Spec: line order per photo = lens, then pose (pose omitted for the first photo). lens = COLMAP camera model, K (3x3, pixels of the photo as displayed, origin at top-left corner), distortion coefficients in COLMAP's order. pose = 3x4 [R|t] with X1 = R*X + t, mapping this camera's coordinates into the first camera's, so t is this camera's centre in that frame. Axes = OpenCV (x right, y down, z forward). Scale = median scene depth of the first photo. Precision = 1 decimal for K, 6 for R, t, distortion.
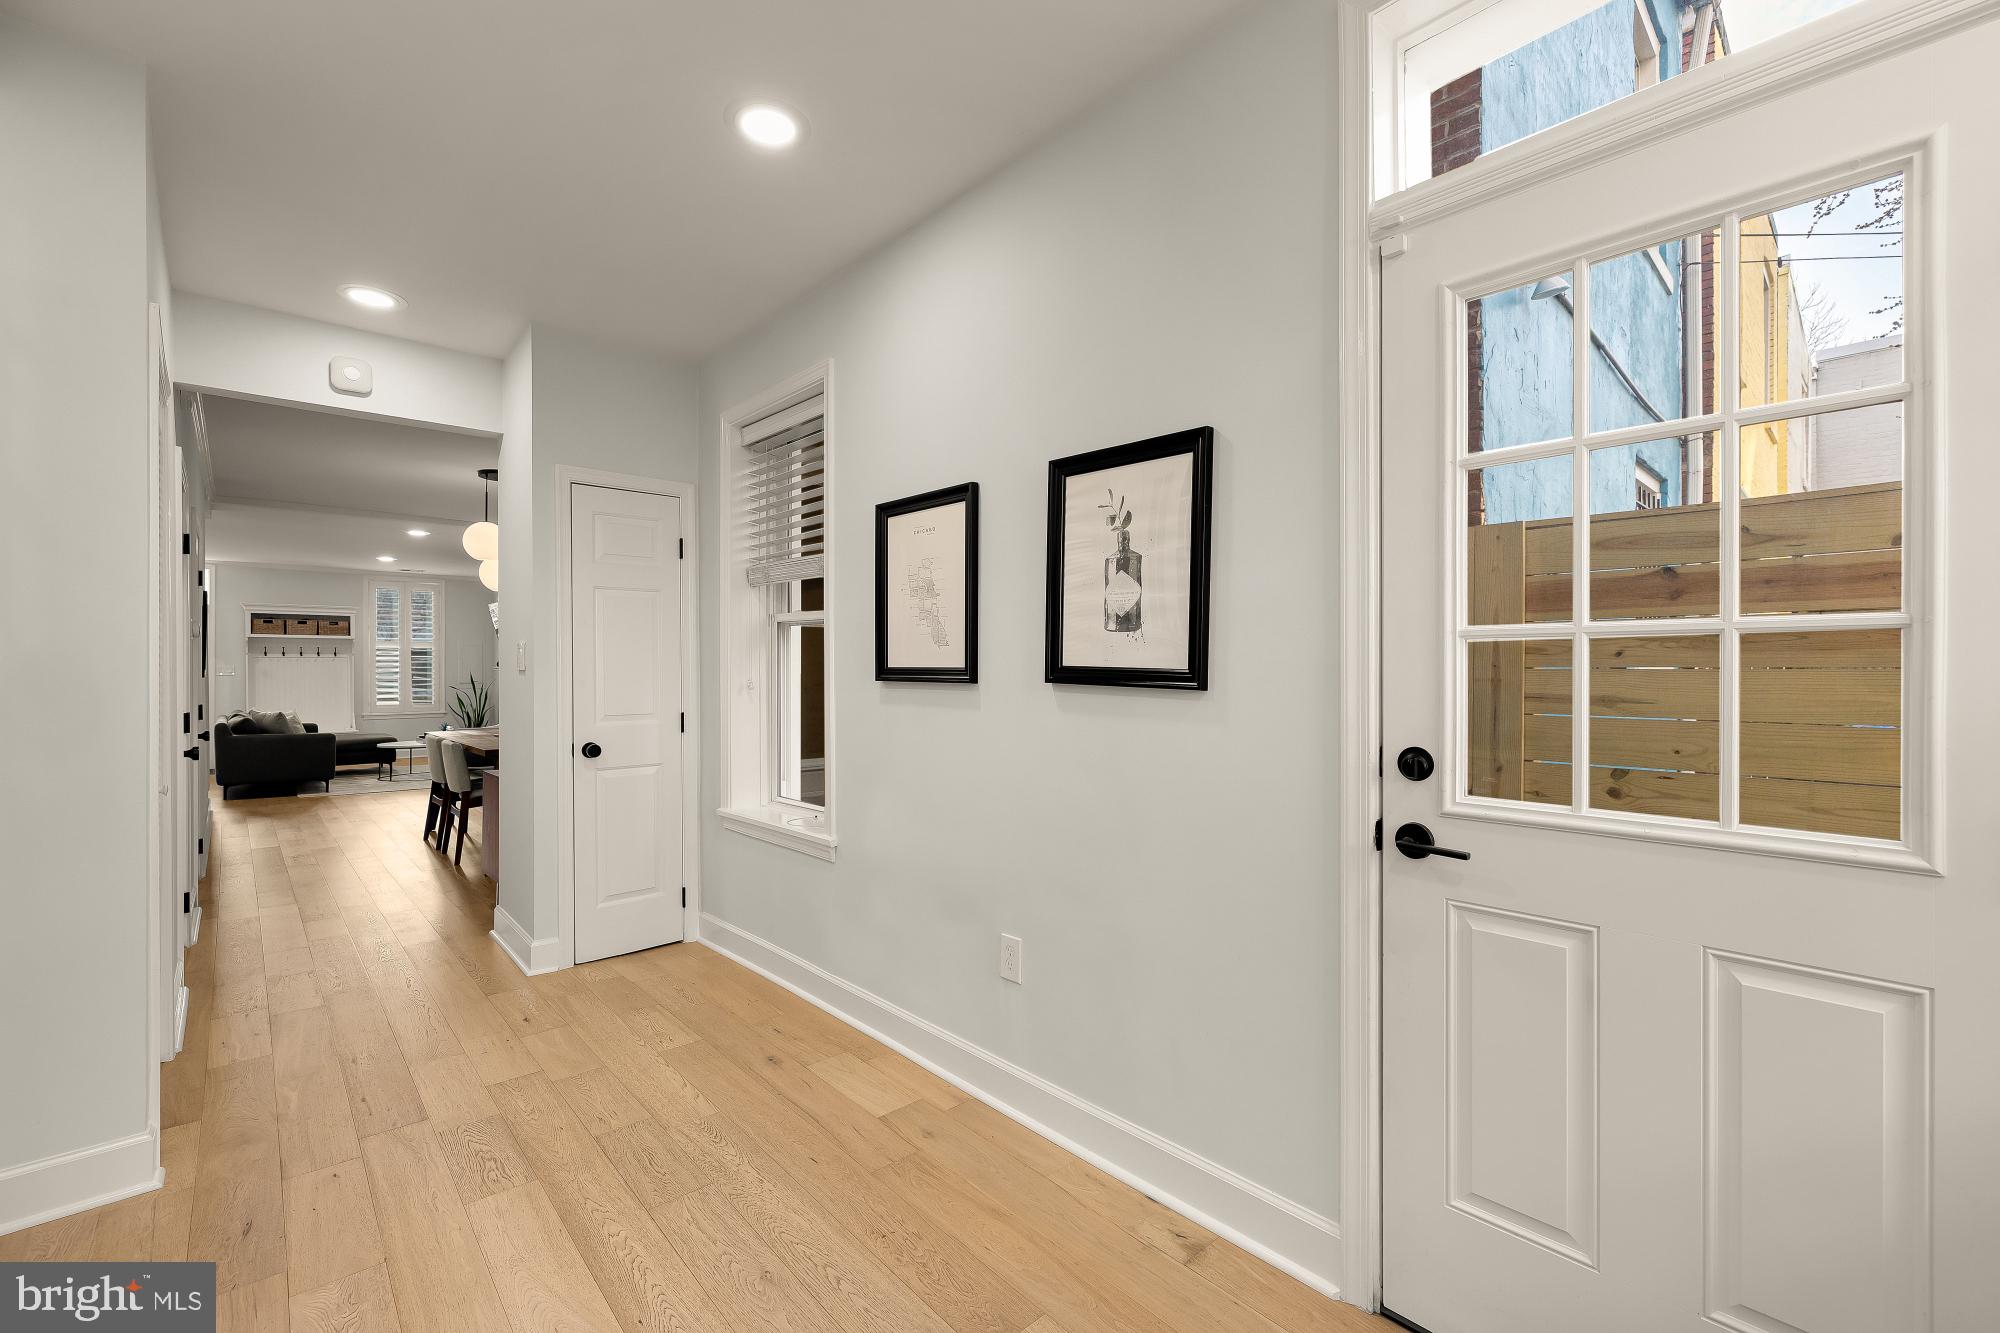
lens RADIAL K [[828.5, 0, 999.2], [0, 828.5, 663.4], [0, 0, 1]] dist [0.001145, 0.000168]
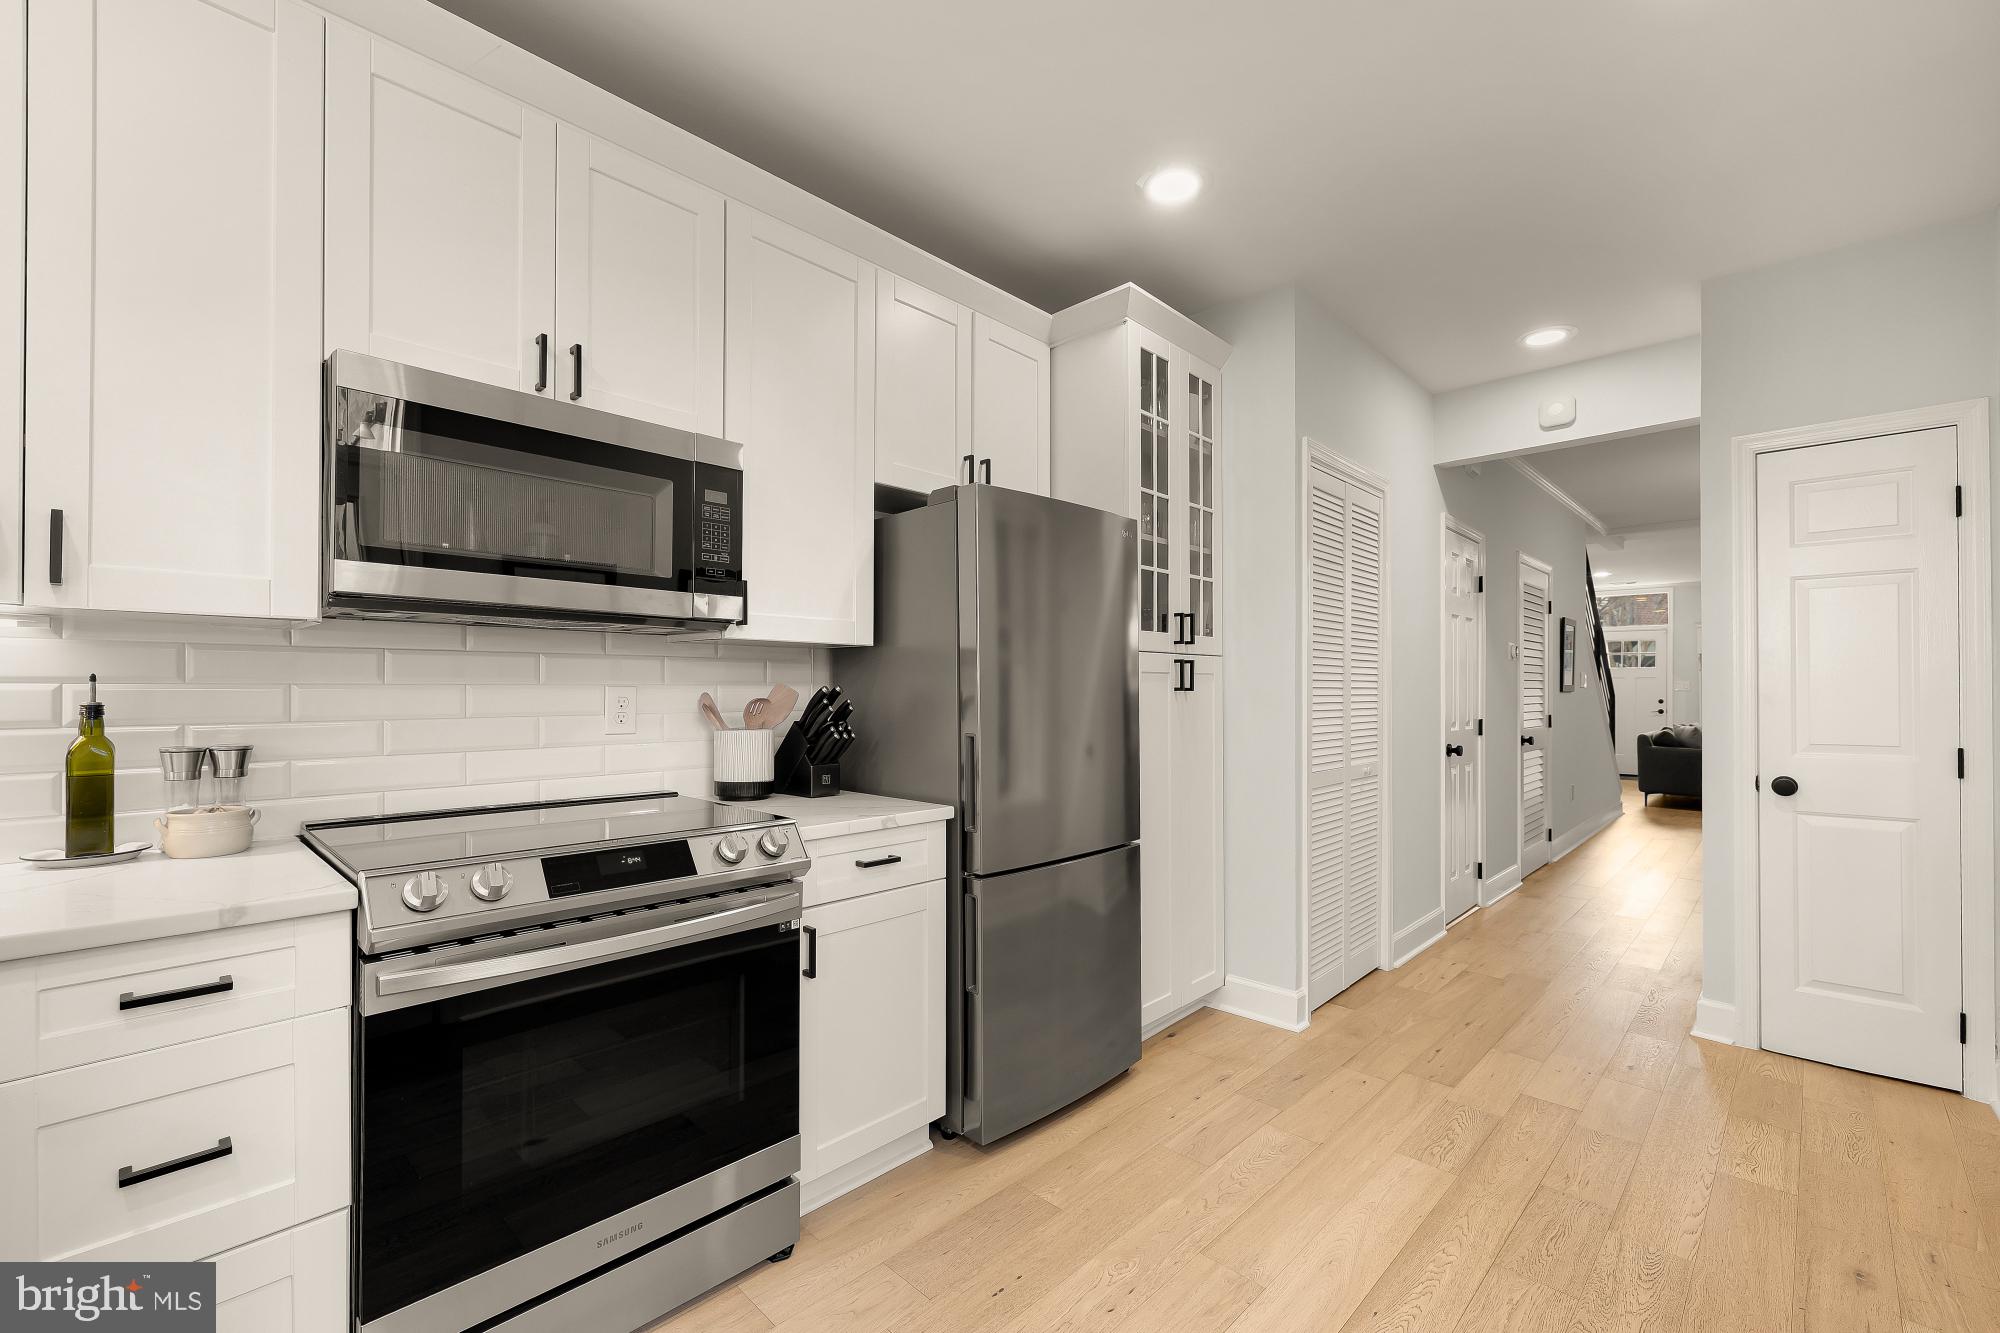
lens RADIAL K [[844.1, 0, 1012.5], [0, 844.1, 661.3], [0, 0, 1]] dist [0.001734, -0.000026]
pose [[0.073912, -0.031521, -0.996767, 0.441138], [0.009887, 0.999474, -0.030873, 0.003796], [0.997216, -0.007573, 0.074185, 0.340169]]
